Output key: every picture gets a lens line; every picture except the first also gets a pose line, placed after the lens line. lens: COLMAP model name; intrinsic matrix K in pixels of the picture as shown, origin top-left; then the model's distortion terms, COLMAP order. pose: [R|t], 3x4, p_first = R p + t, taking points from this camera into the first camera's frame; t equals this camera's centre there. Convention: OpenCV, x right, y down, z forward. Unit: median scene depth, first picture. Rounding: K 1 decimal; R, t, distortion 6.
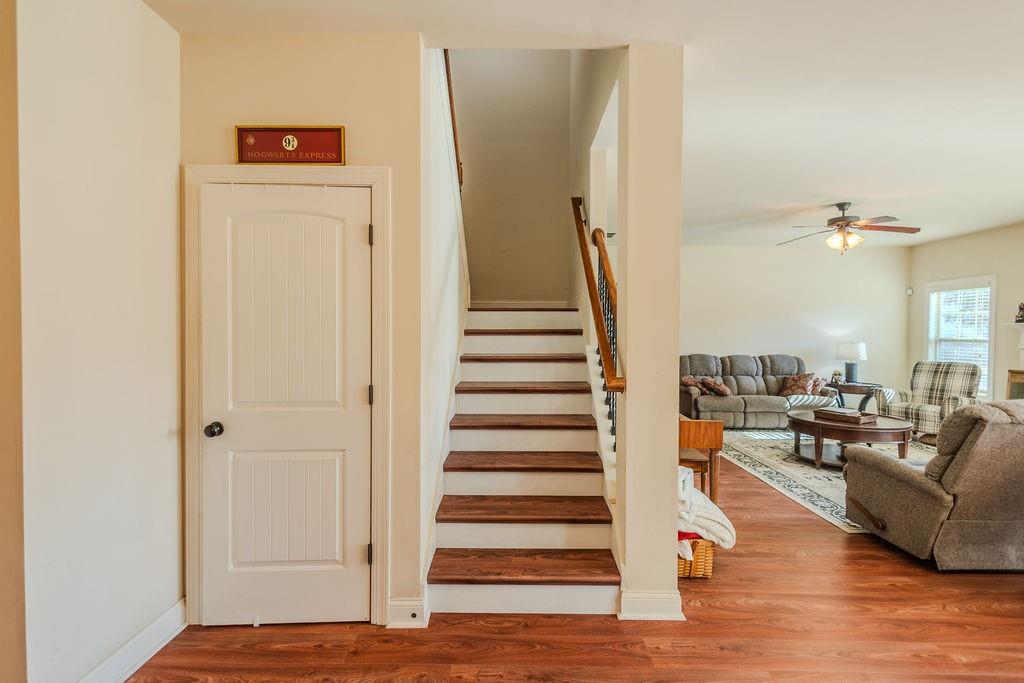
lens RADIAL K [[468.2, 0, 509.6], [0, 468.2, 342.4], [0, 0, 1]] dist [0.009660, -0.000417]
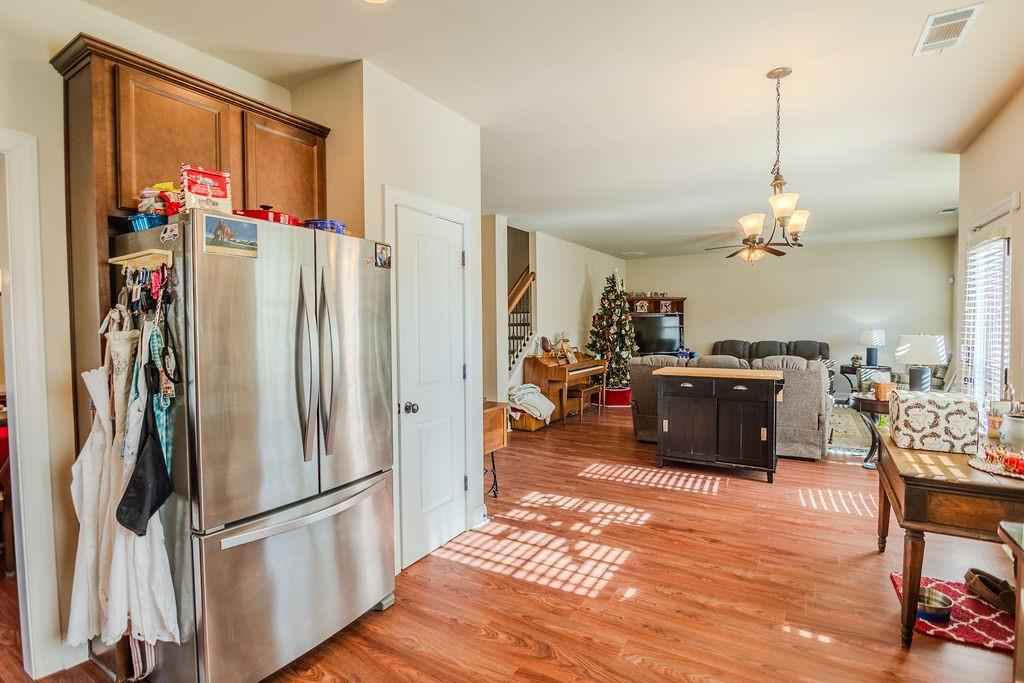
lens RADIAL K [[468.2, 0, 516.3], [0, 468.2, 339.0], [0, 0, 1]] dist [0.009660, -0.000417]
pose [[0.865102, 0.004009, -0.501580, 0.590663], [-0.000168, 0.999970, 0.007703, 0.014359], [0.501596, -0.006579, 0.865077, -0.395443]]
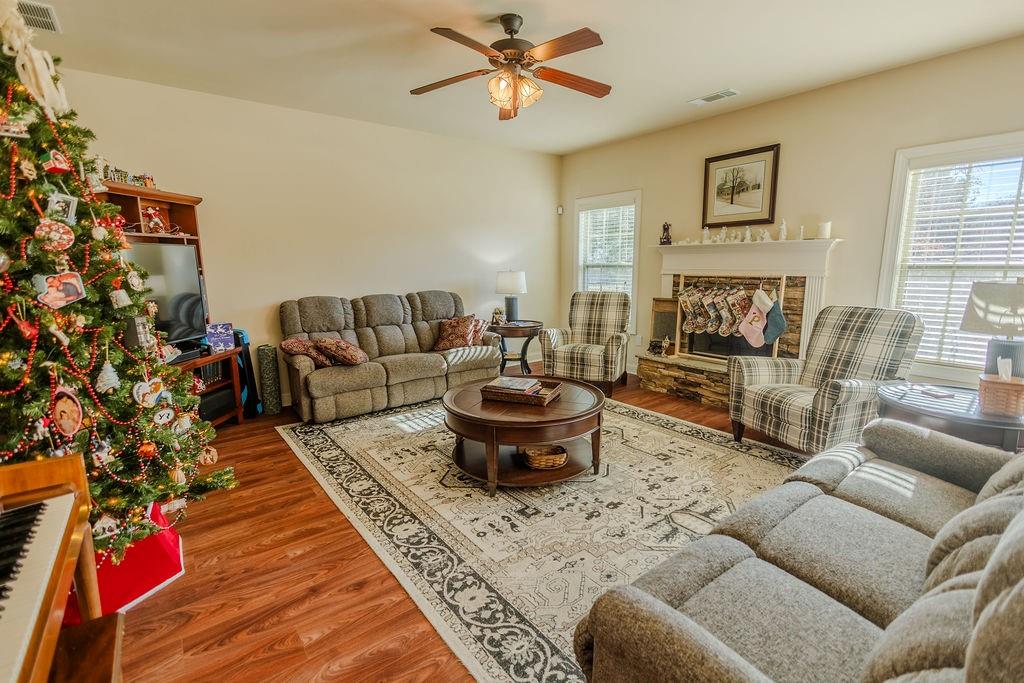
lens RADIAL K [[468.2, 0, 513.8], [0, 468.2, 338.5], [0, 0, 1]] dist [0.009660, -0.000417]
pose [[0.779141, -0.113574, 0.616474, 0.243220], [0.027152, 0.988641, 0.147822, -0.004762], [-0.626260, -0.098436, 0.773375, 0.395386]]
